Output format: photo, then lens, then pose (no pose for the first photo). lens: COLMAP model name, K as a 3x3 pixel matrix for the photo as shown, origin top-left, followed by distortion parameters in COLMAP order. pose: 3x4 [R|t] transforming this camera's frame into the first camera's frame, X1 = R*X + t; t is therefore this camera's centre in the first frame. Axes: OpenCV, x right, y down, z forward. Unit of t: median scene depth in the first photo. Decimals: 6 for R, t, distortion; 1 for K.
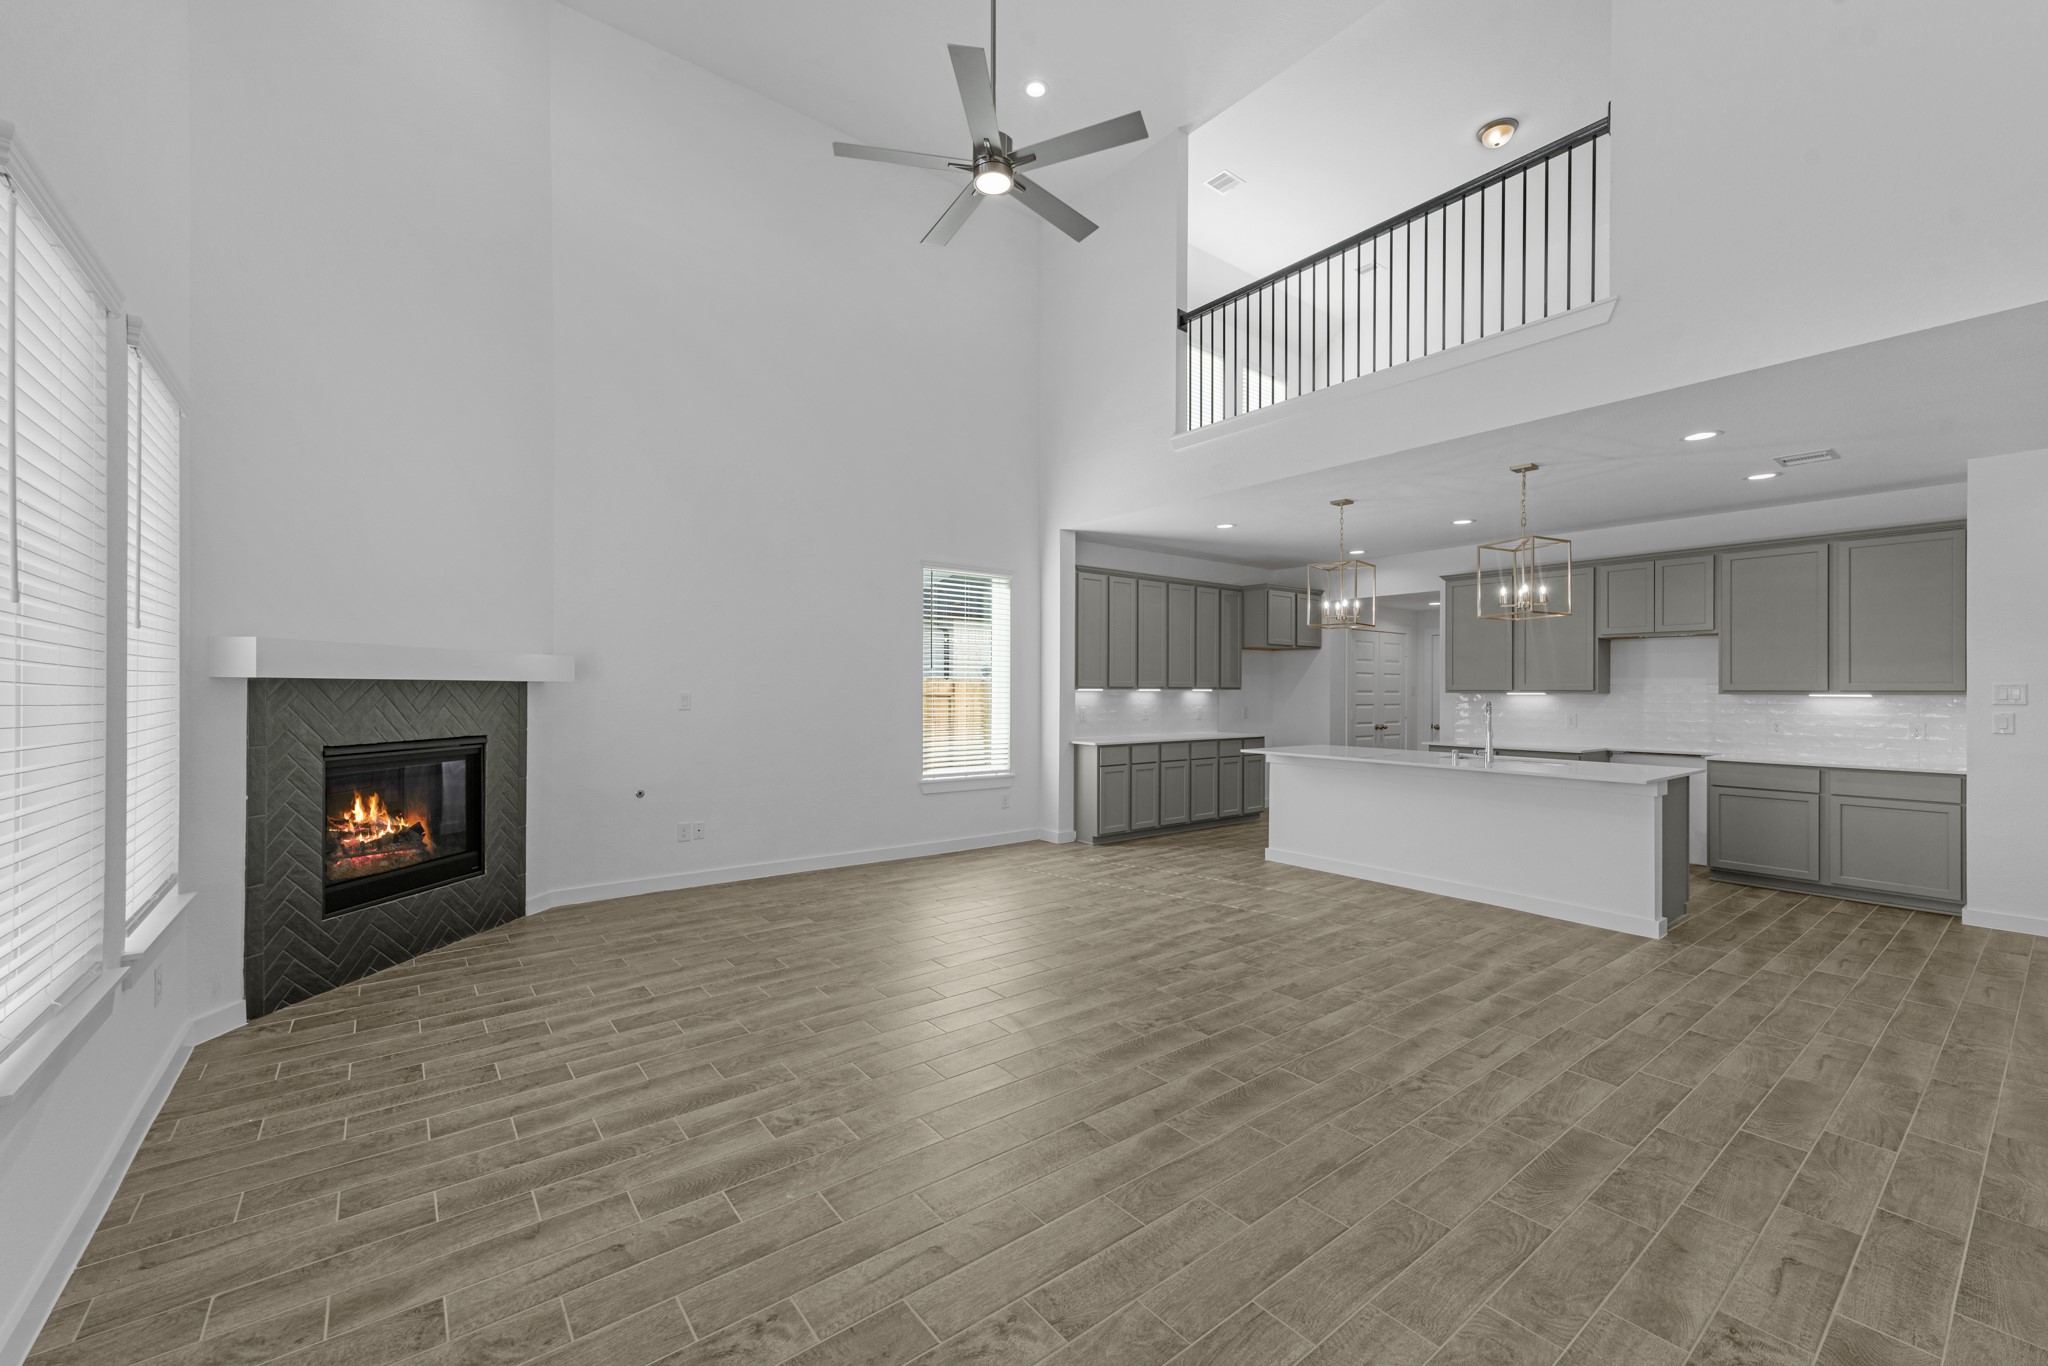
lens RADIAL K [[835.5, 0, 966.3], [0, 835.5, 684.2], [0, 0, 1]] dist [0.008797, 0.000417]
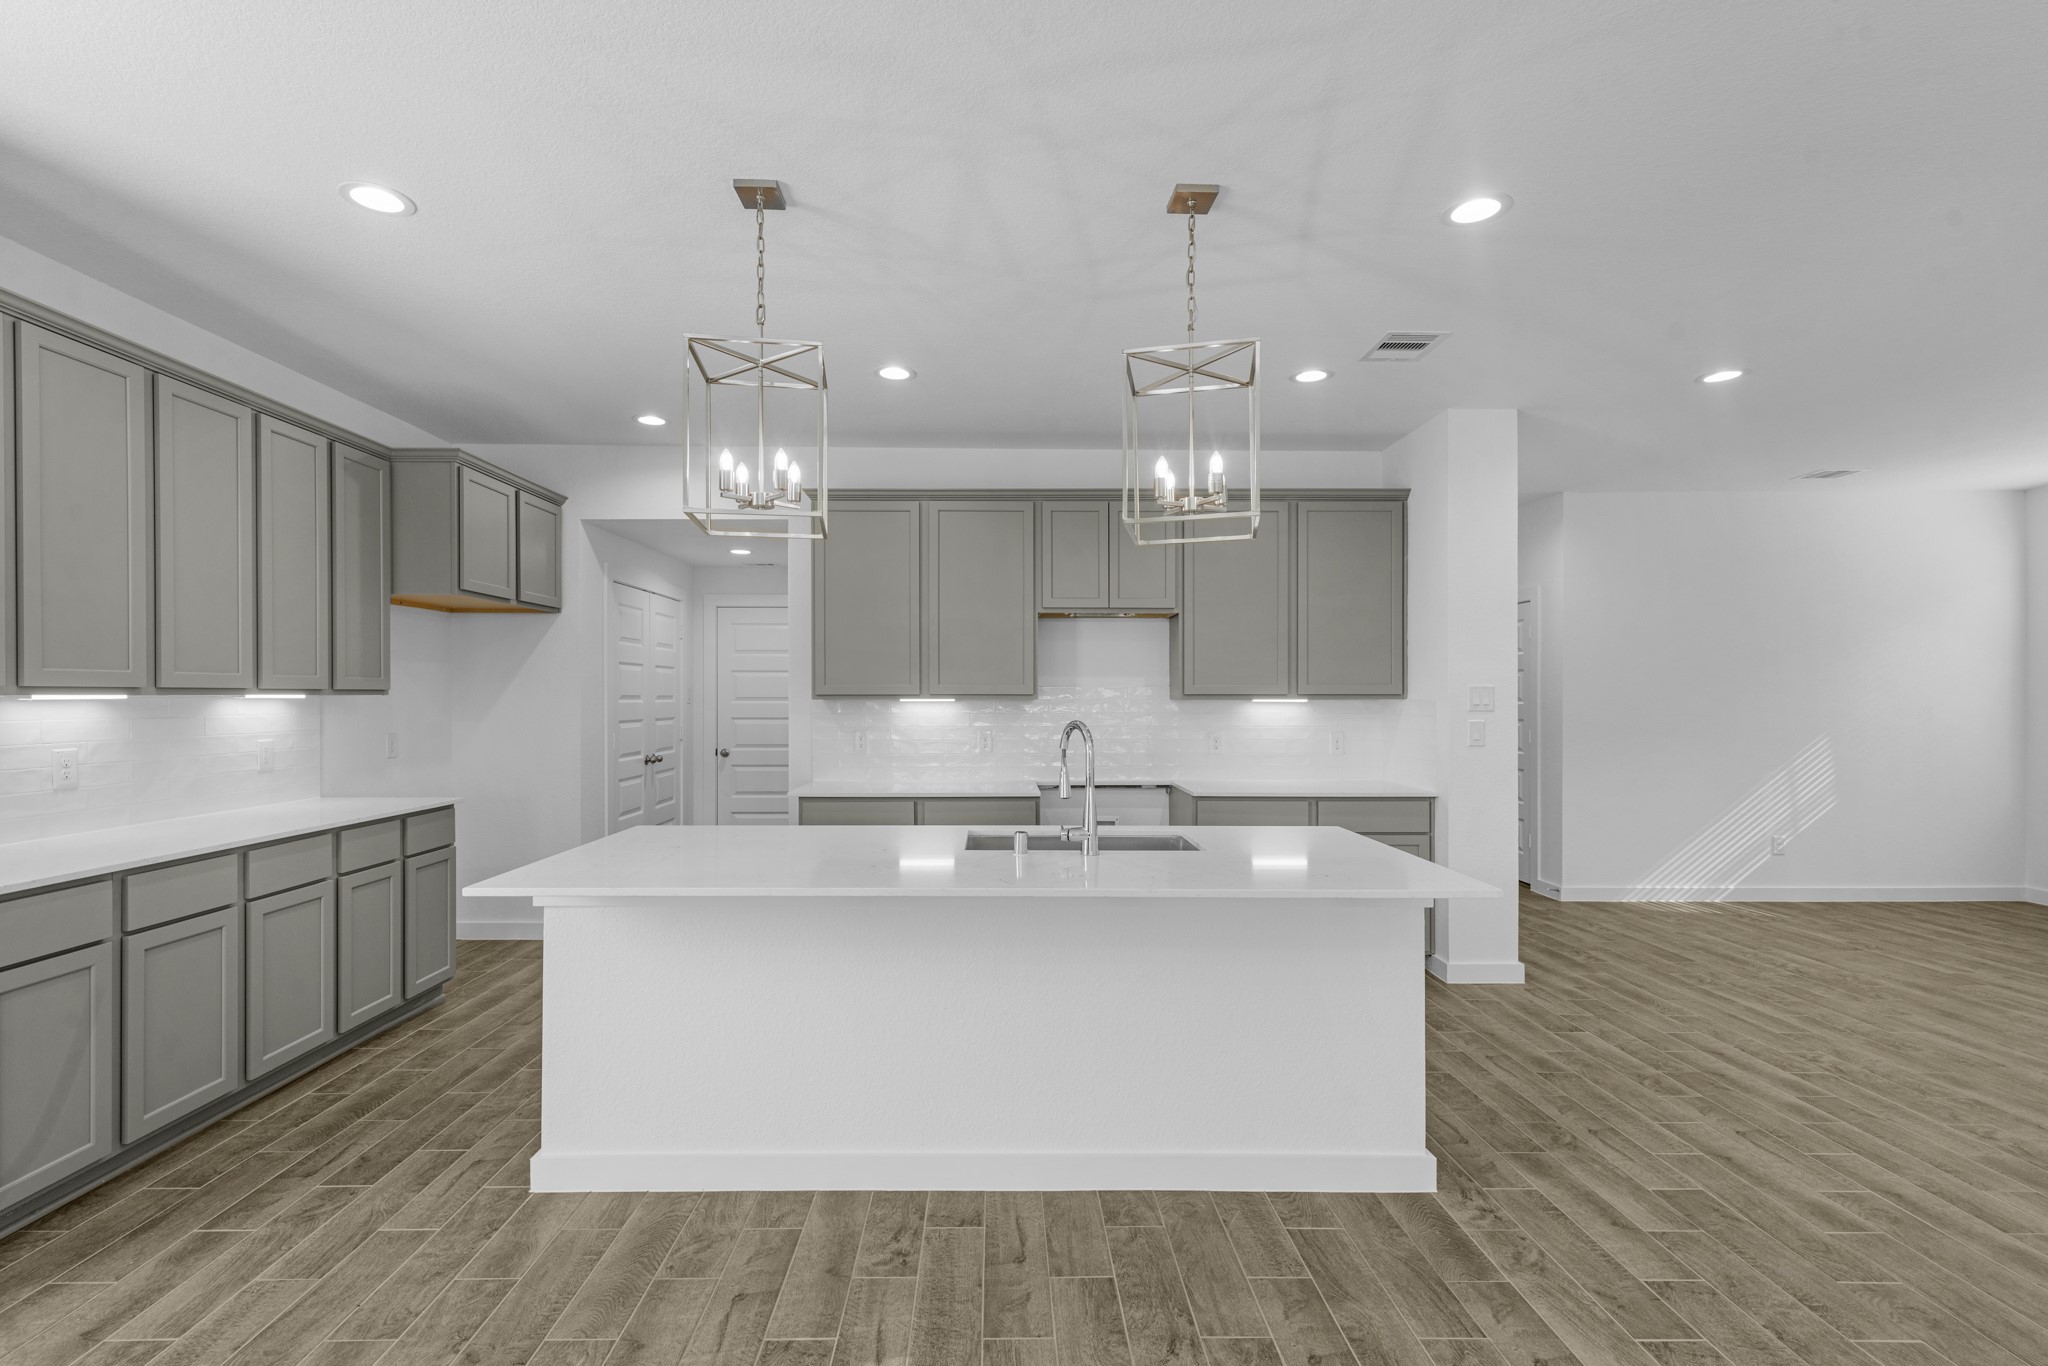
lens RADIAL K [[949.1, 0, 1024.3], [0, 949.1, 695.6], [0, 0, 1]] dist [0.005807, 0.000530]
pose [[0.566387, -0.002910, 0.824135, 0.232962], [-0.003180, 0.999979, 0.005717, 0.006221], [-0.824134, -0.005859, 0.566365, 0.939412]]
